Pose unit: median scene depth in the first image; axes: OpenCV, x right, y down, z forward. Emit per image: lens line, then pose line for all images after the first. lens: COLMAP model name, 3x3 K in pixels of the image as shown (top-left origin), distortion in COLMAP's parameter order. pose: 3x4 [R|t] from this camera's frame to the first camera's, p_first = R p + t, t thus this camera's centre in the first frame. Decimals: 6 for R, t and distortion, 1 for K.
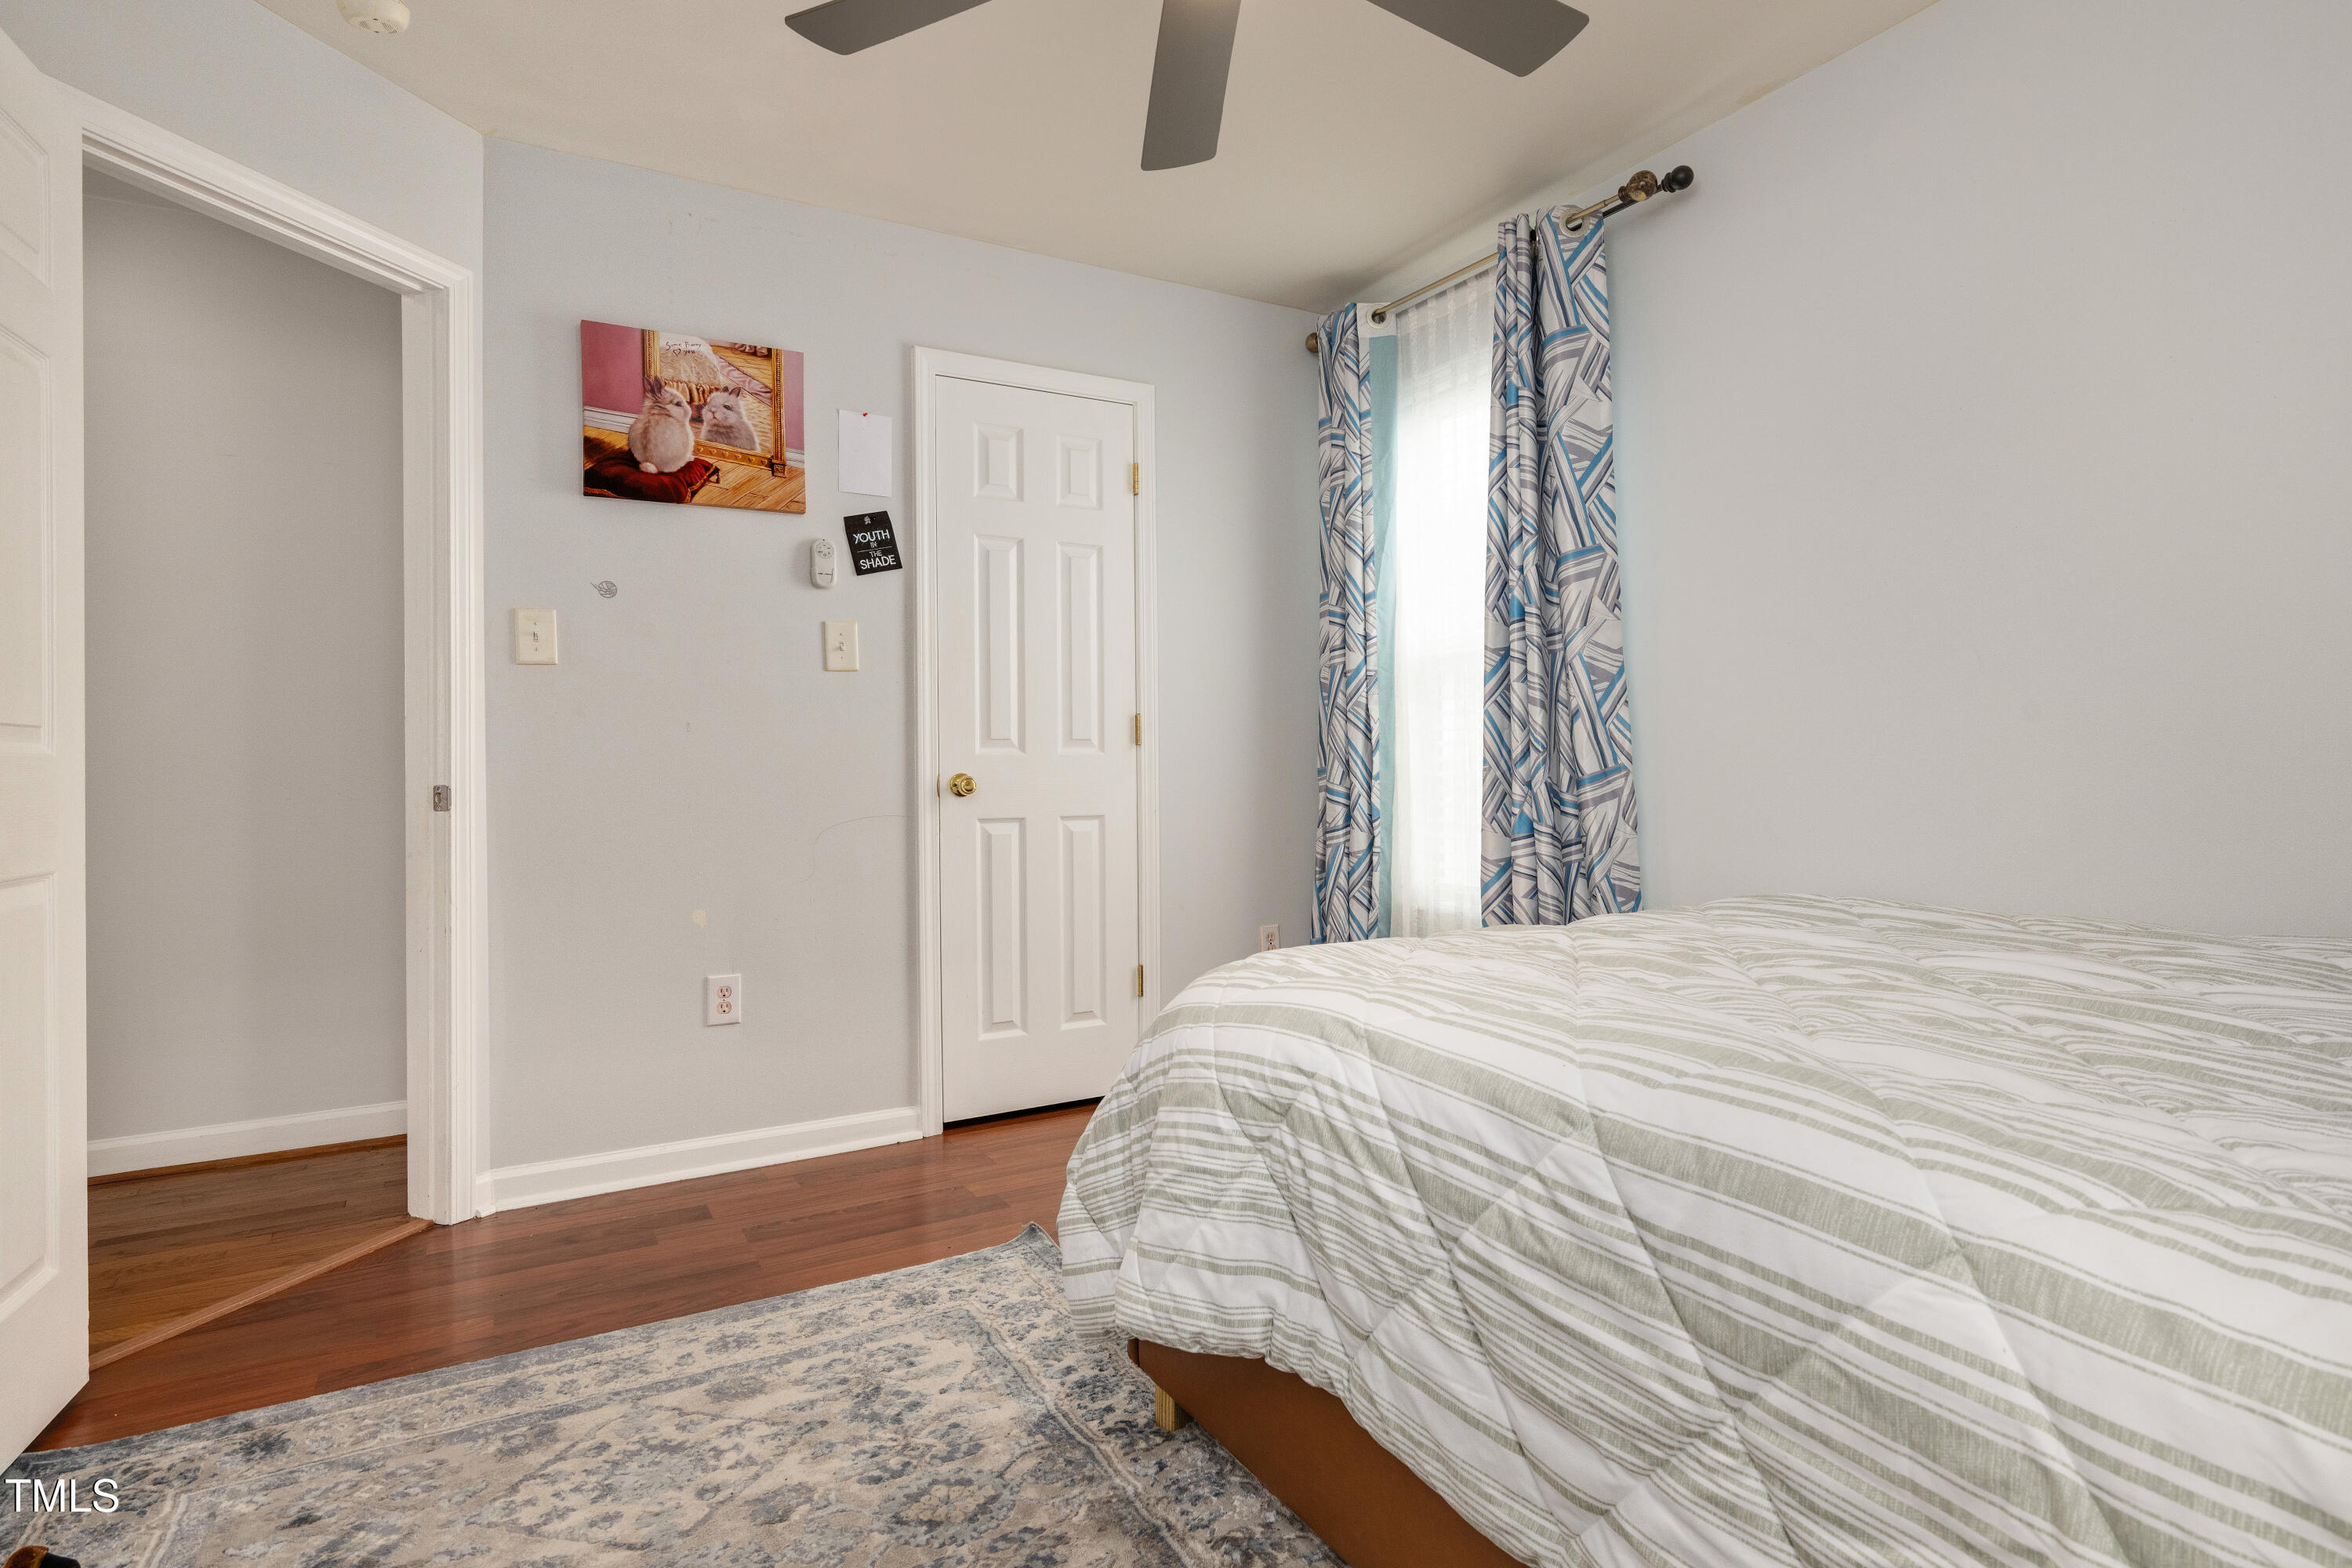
lens RADIAL K [[1200.8, 0, 1181.5], [0, 1200.8, 777.8], [0, 0, 1]] dist [-0.004214, -0.000516]
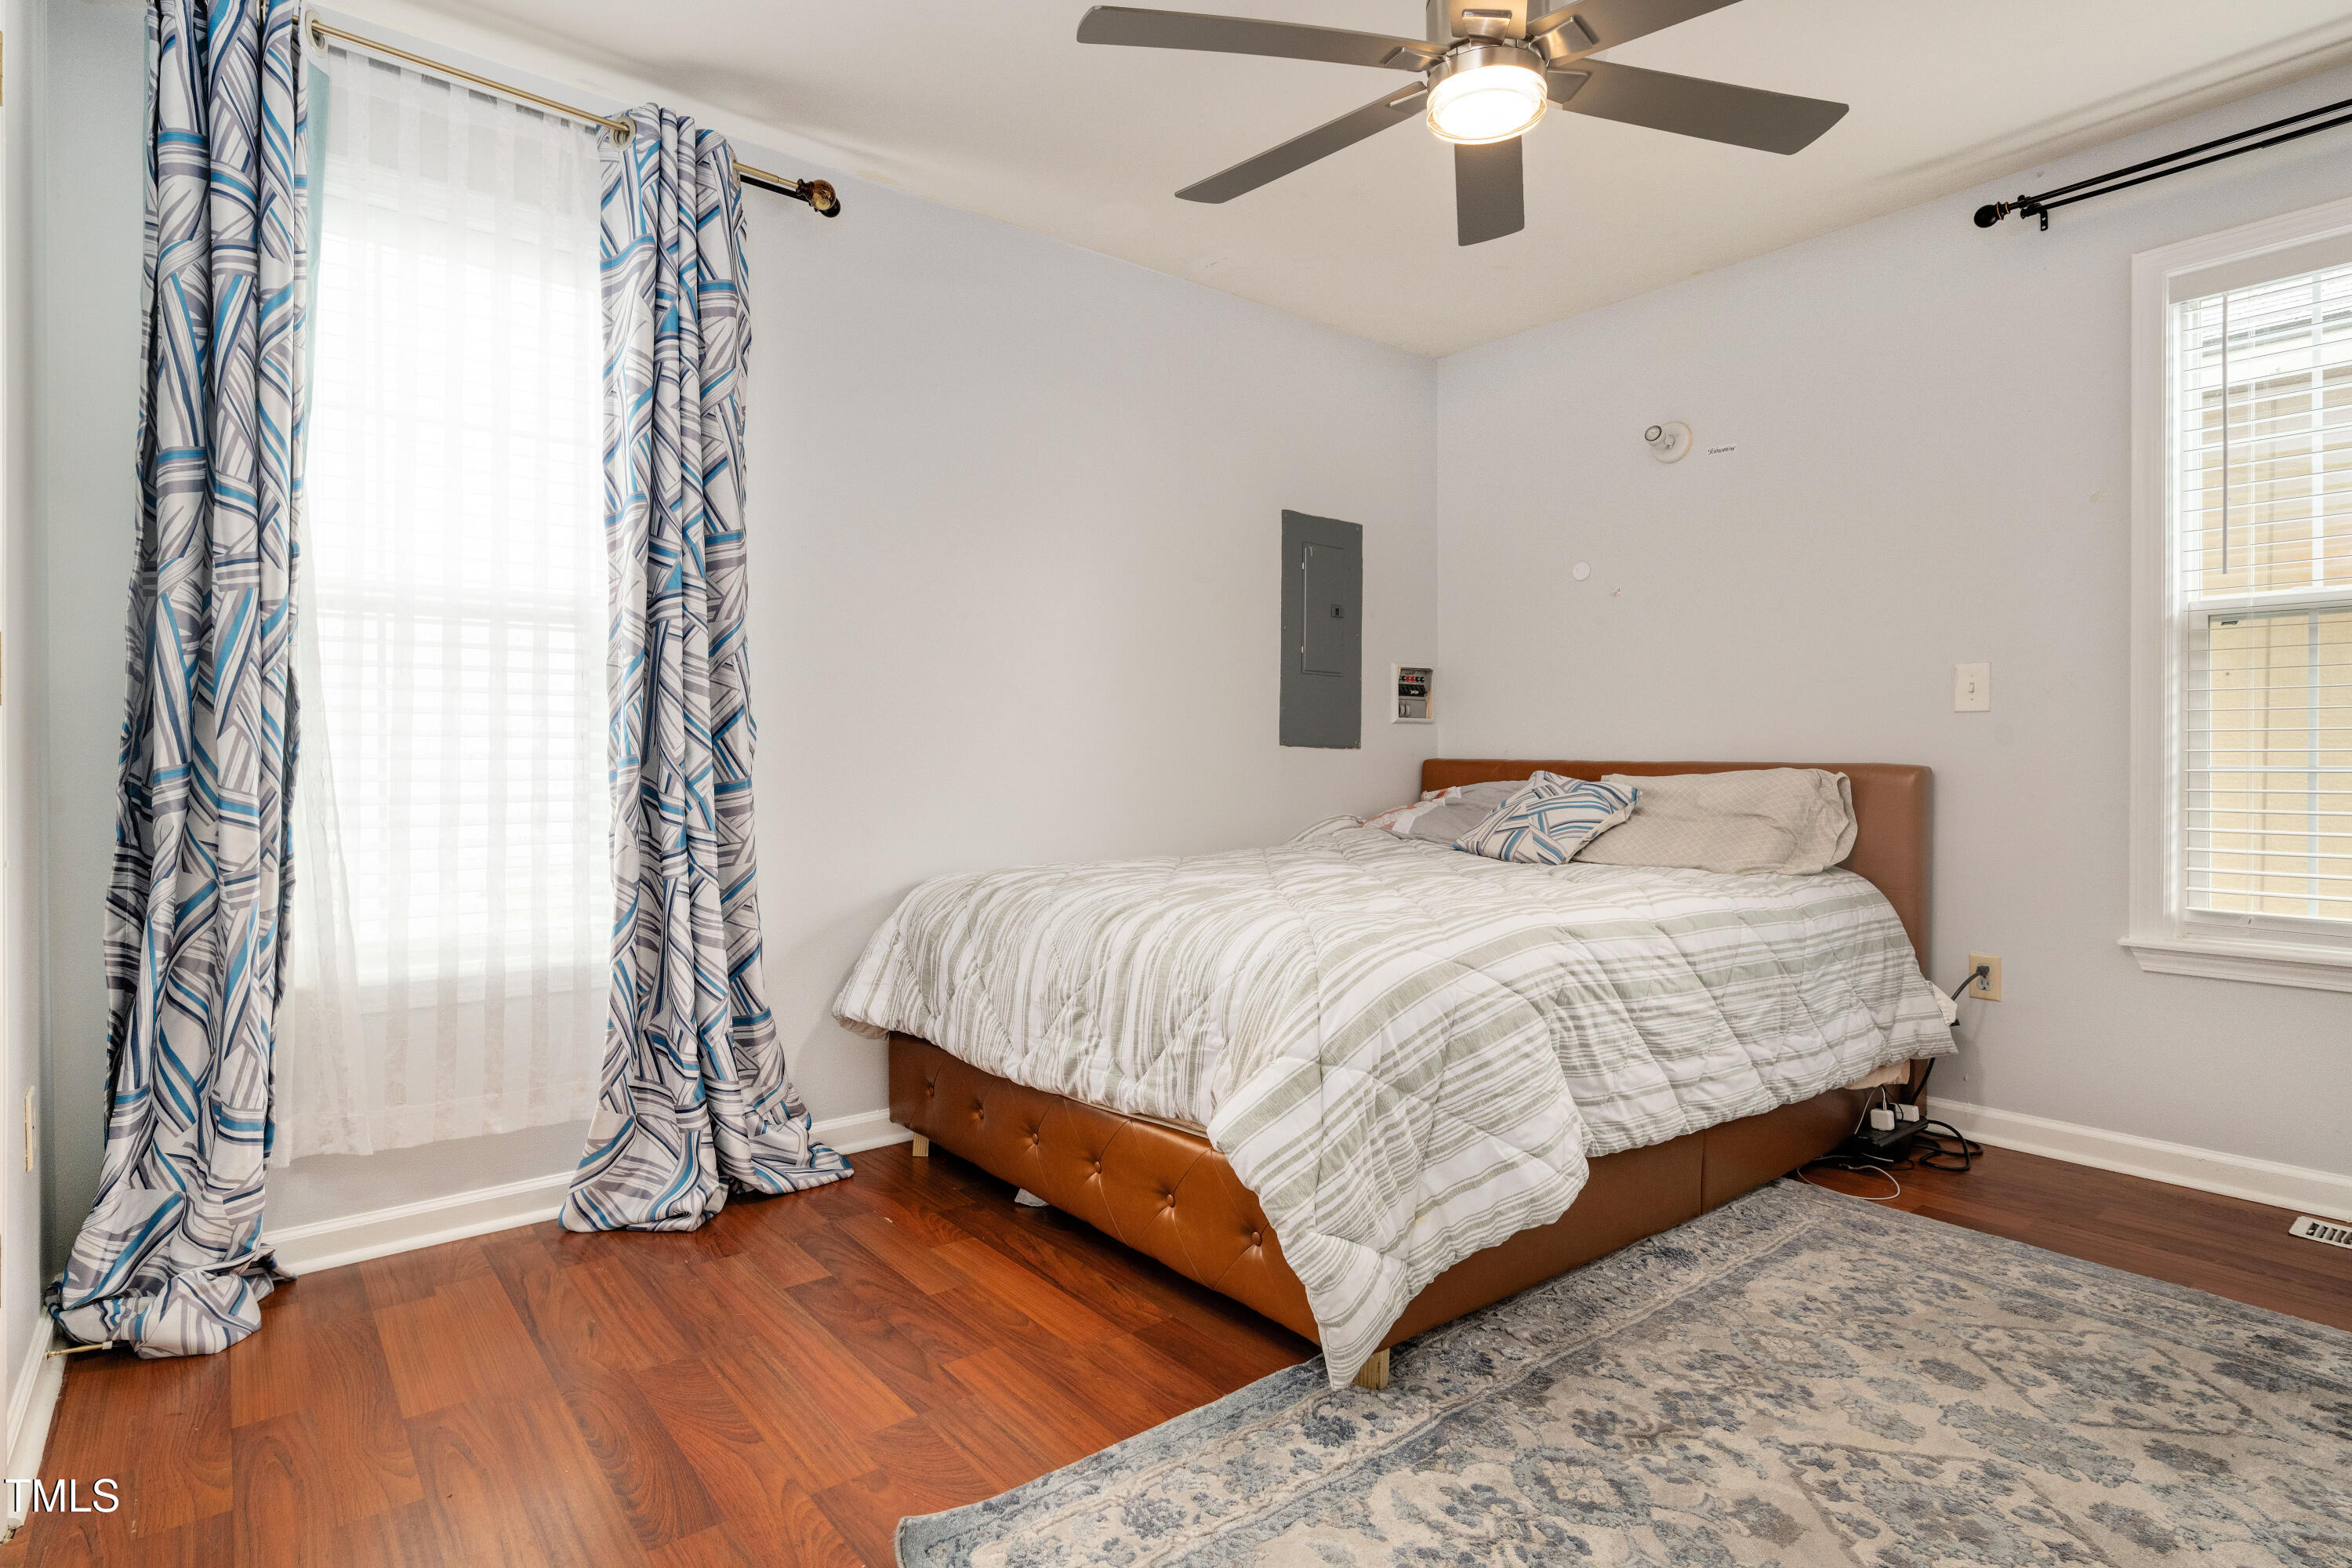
lens RADIAL K [[1200.8, 0, 1177.2], [0, 1200.8, 780.3], [0, 0, 1]] dist [-0.004214, -0.000516]
pose [[-0.154408, 0.004924, 0.987995, -0.920110], [0.008353, 0.999958, -0.003679, 0.011054], [-0.987972, 0.007684, -0.154443, 1.196977]]
